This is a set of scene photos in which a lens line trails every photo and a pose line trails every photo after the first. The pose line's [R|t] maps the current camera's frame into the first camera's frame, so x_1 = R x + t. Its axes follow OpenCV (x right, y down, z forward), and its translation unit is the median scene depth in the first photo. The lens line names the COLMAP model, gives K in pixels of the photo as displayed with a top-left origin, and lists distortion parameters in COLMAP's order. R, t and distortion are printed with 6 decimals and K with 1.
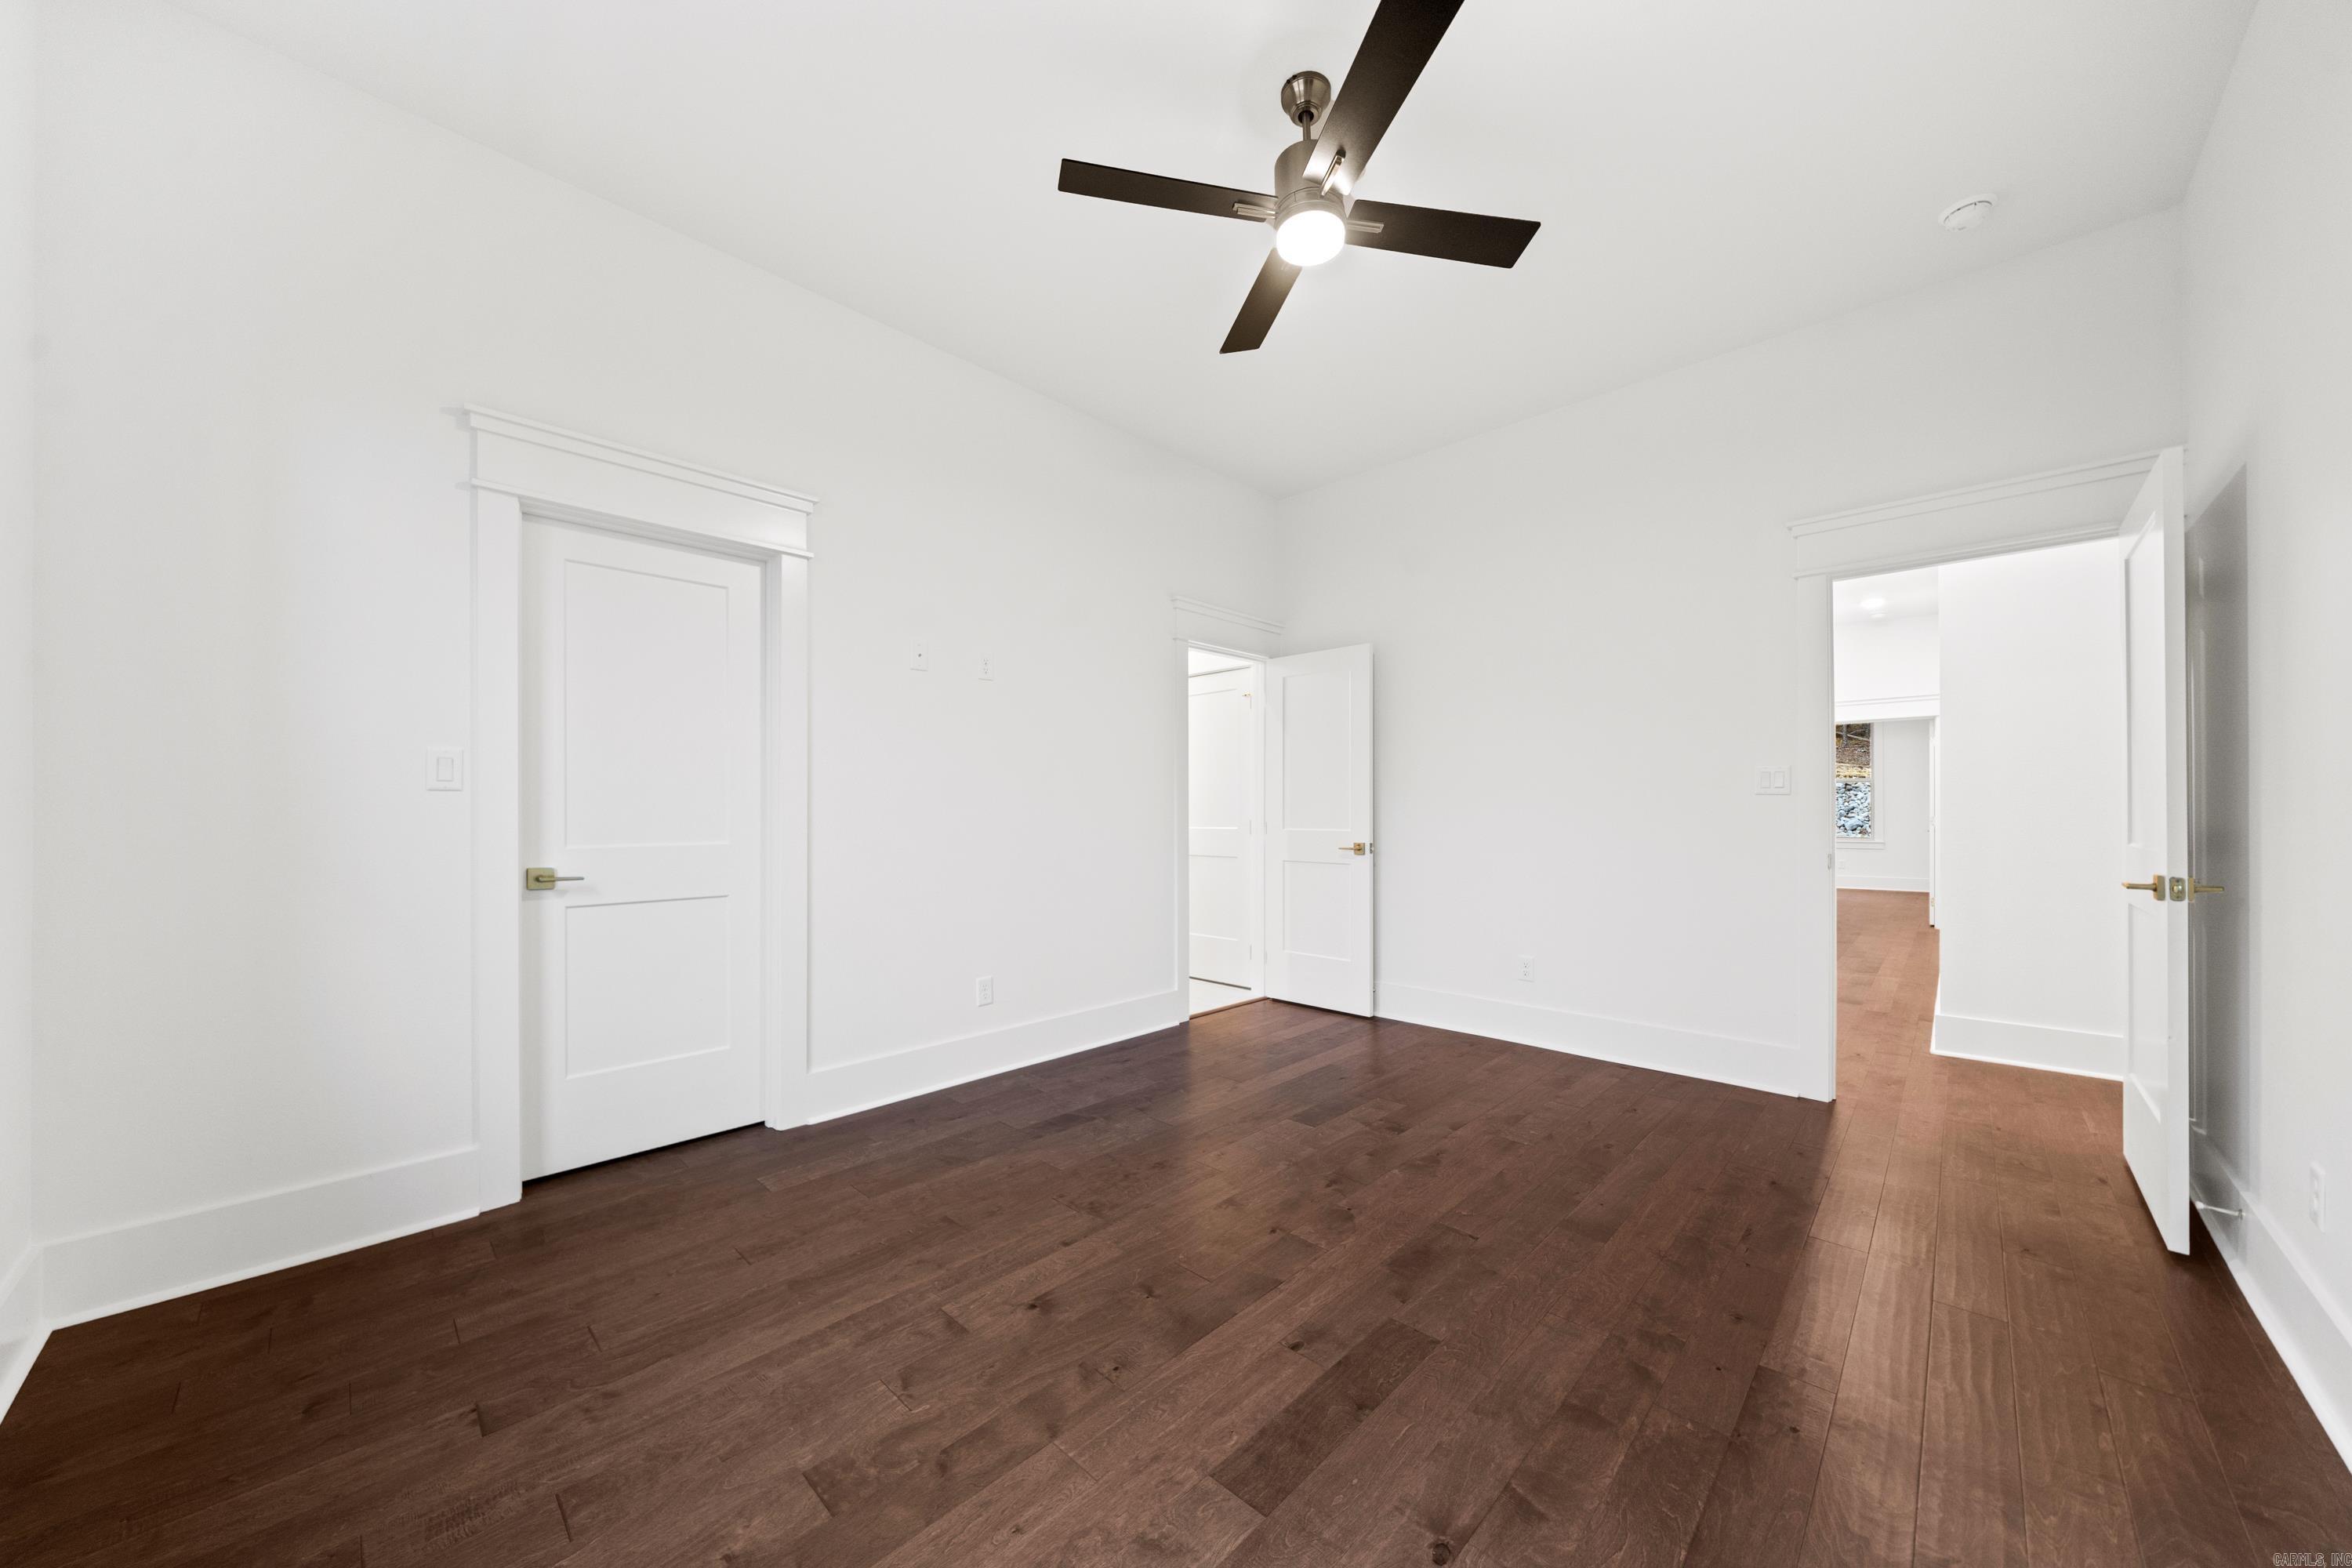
lens RADIAL K [[801.3, 0, 1187.1], [0, 801.3, 807.4], [0, 0, 1]] dist [-0.004820, -0.000330]
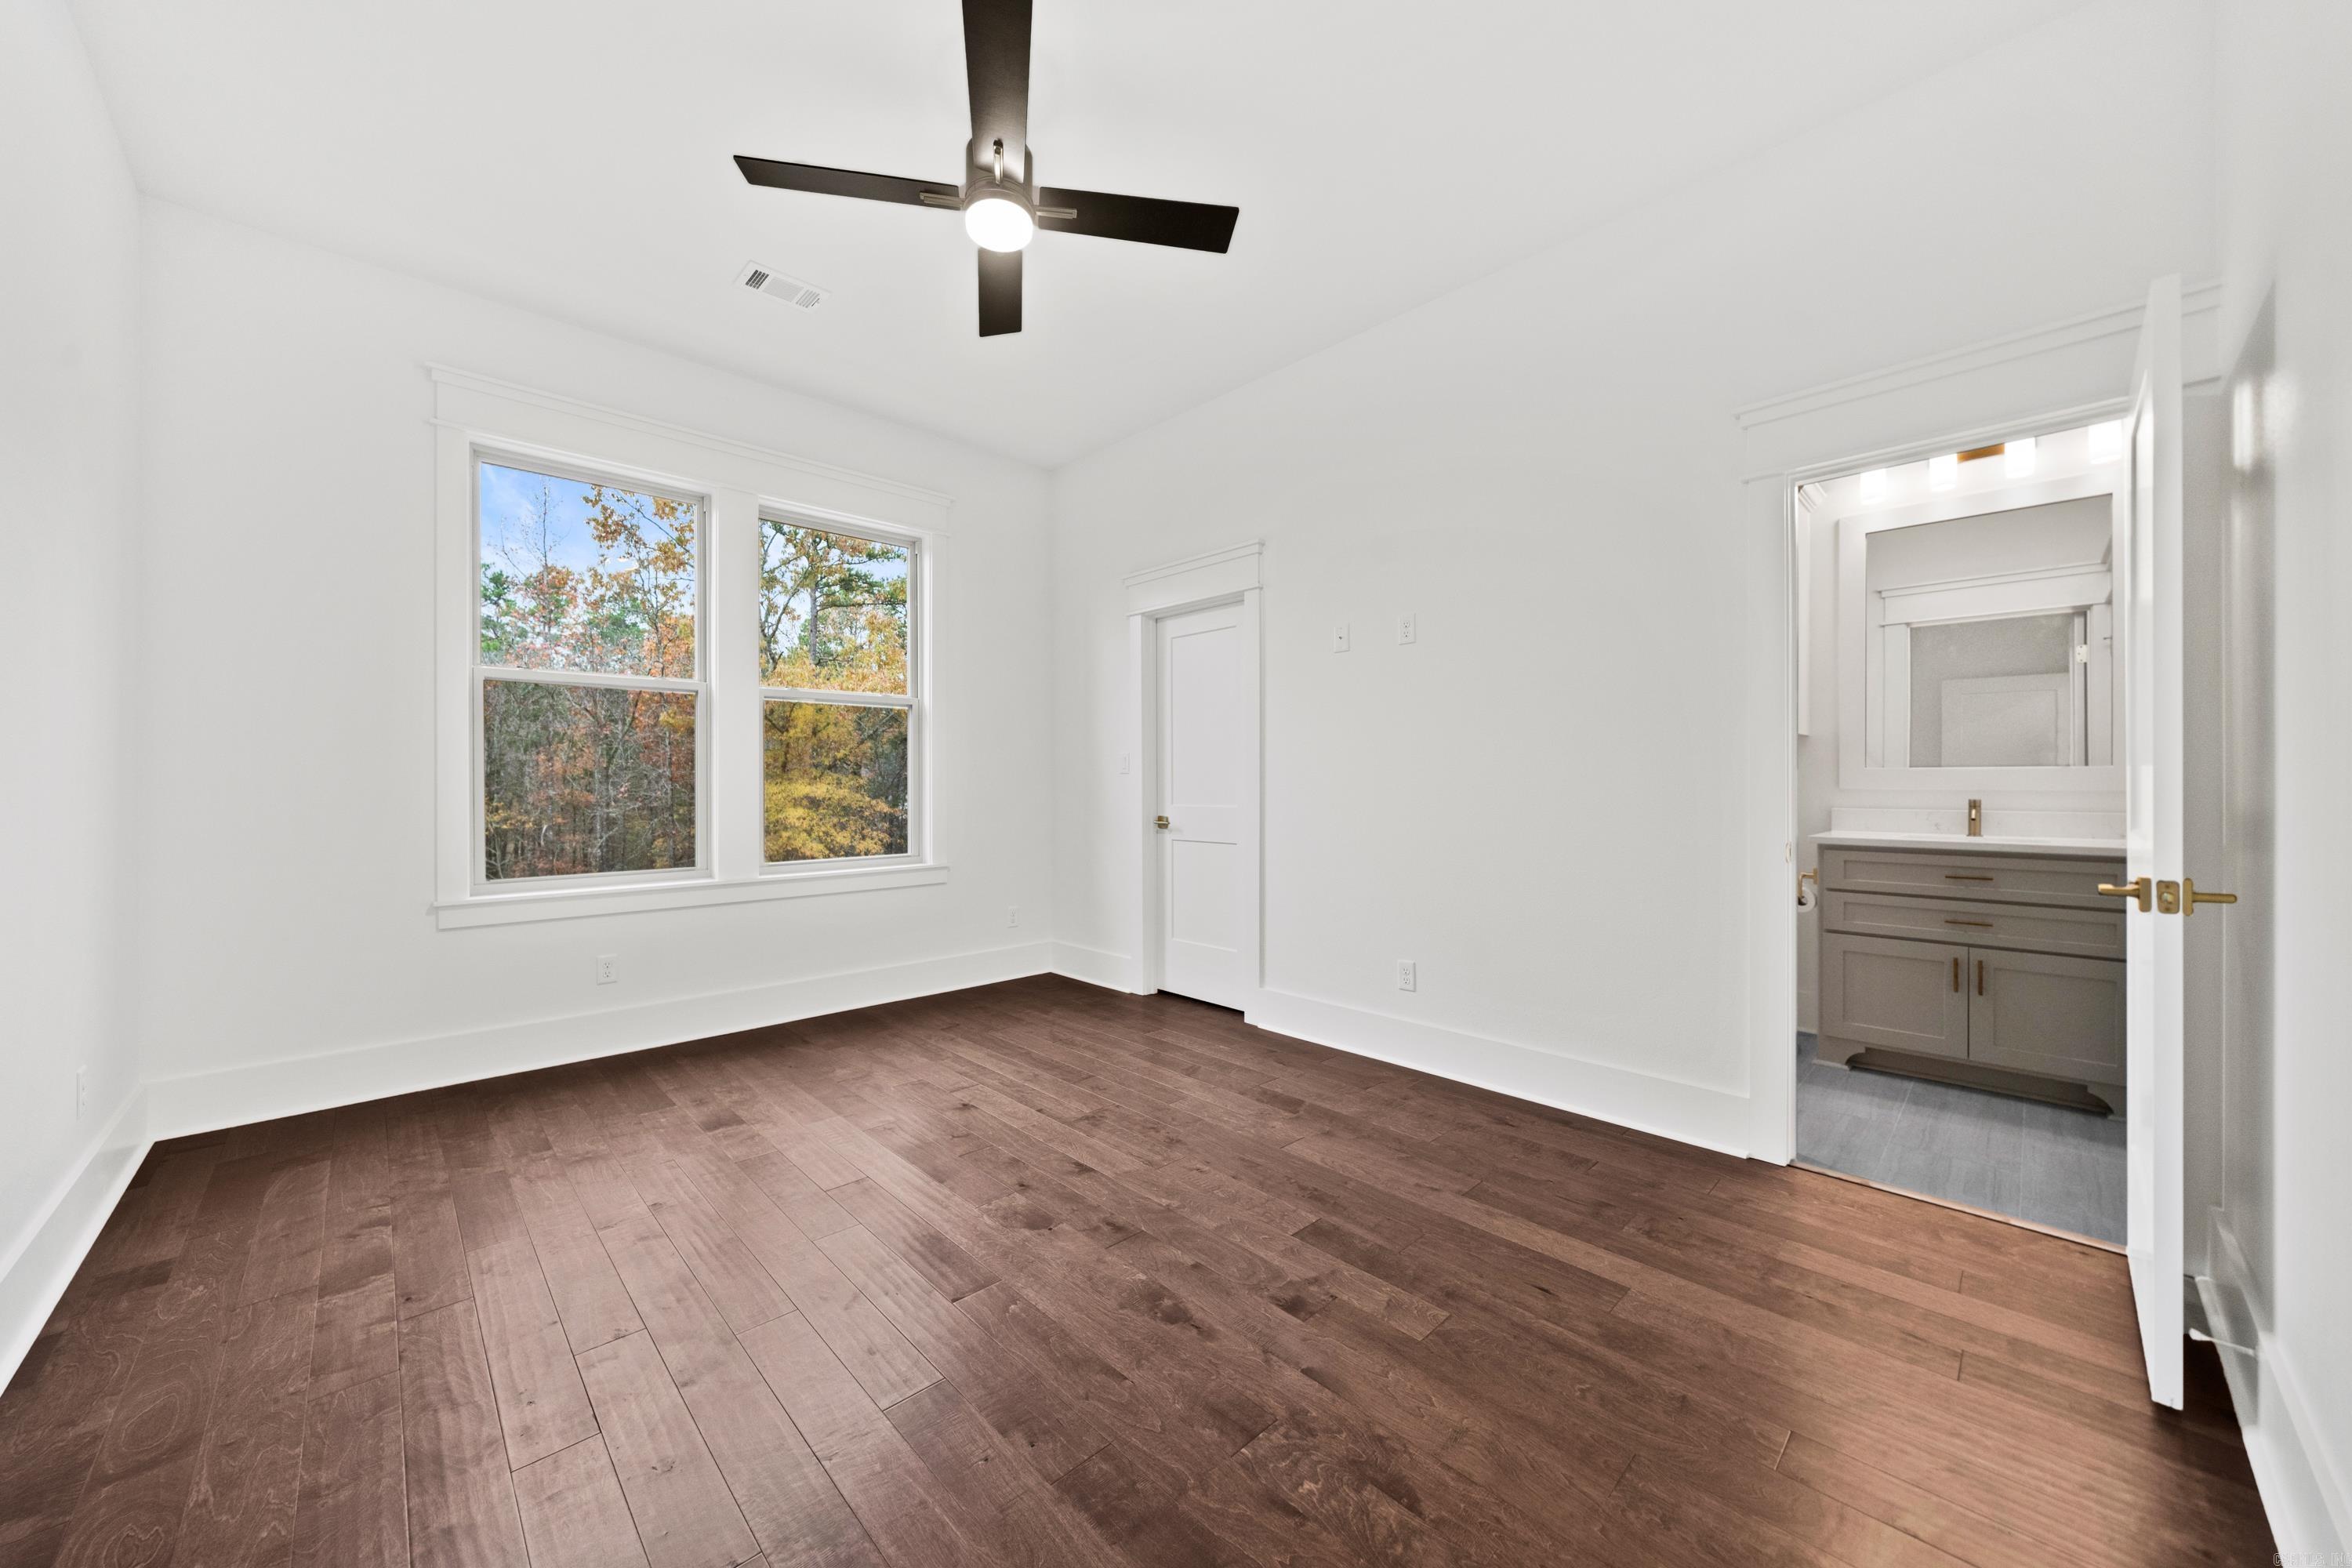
lens RADIAL K [[854.4, 0, 1186.8], [0, 854.4, 780.7], [0, 0, 1]] dist [-0.003151, -0.000043]
pose [[-0.030252, -0.000851, -0.999542, 1.067776], [0.007975, 0.999968, -0.001093, 0.000100], [0.999510, -0.008005, -0.030244, 1.093940]]
